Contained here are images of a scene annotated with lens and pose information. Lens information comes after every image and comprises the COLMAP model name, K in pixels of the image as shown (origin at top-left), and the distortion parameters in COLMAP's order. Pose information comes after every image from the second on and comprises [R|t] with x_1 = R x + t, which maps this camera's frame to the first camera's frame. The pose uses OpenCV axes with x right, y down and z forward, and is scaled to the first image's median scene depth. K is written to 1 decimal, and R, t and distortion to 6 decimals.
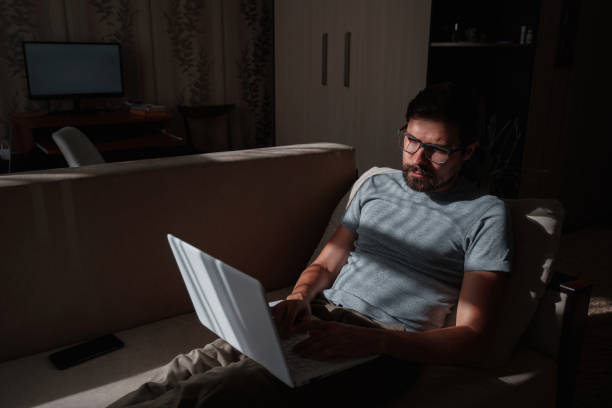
lens RADIAL K [[554.6, 0, 294.7], [0, 554.6, 208.8], [0, 0, 1]] dist [0.028202, -0.009676]
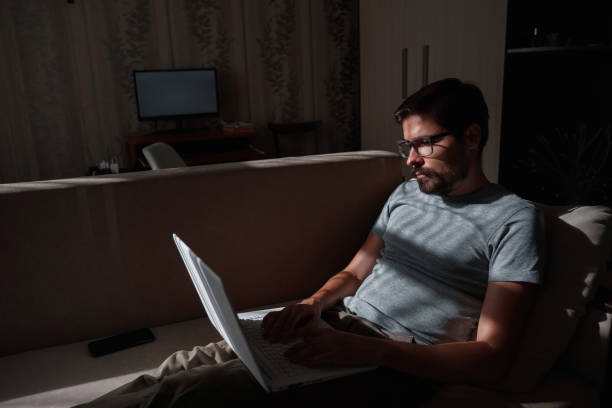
lens RADIAL K [[523.2, 0, 301.0], [0, 523.2, 202.0], [0, 0, 1]] dist [-0.004525, 0.031338]
pose [[0.973582, 0.006858, -0.228235, 0.190094], [-0.017442, 0.998862, -0.044389, 0.023036], [0.227671, 0.047197, 0.972594, 0.085456]]
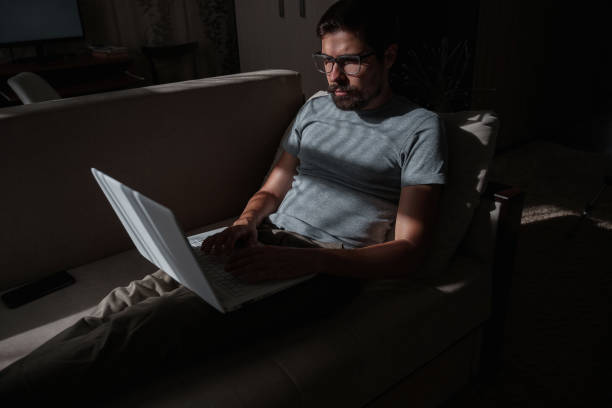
lens RADIAL K [[502.0, 0, 302.2], [0, 502.0, 203.7], [0, 0, 1]] dist [0.001189, -0.008541]
pose [[0.997432, -0.066468, 0.026676, 0.093085], [0.062856, 0.990924, 0.118822, 0.021409], [-0.034332, -0.116840, 0.992557, 0.091139]]
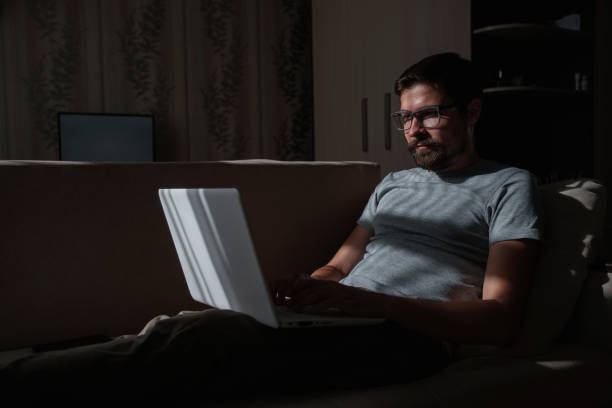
lens RADIAL K [[632.4, 0, 294.2], [0, 632.4, 210.9], [0, 0, 1]] dist [0.029685, 0.000000]
pose [[0.994119, -0.018423, -0.106712, 0.100598], [-0.008376, 0.969388, -0.245392, 0.289570], [0.107966, 0.244842, 0.963533, -0.014618]]
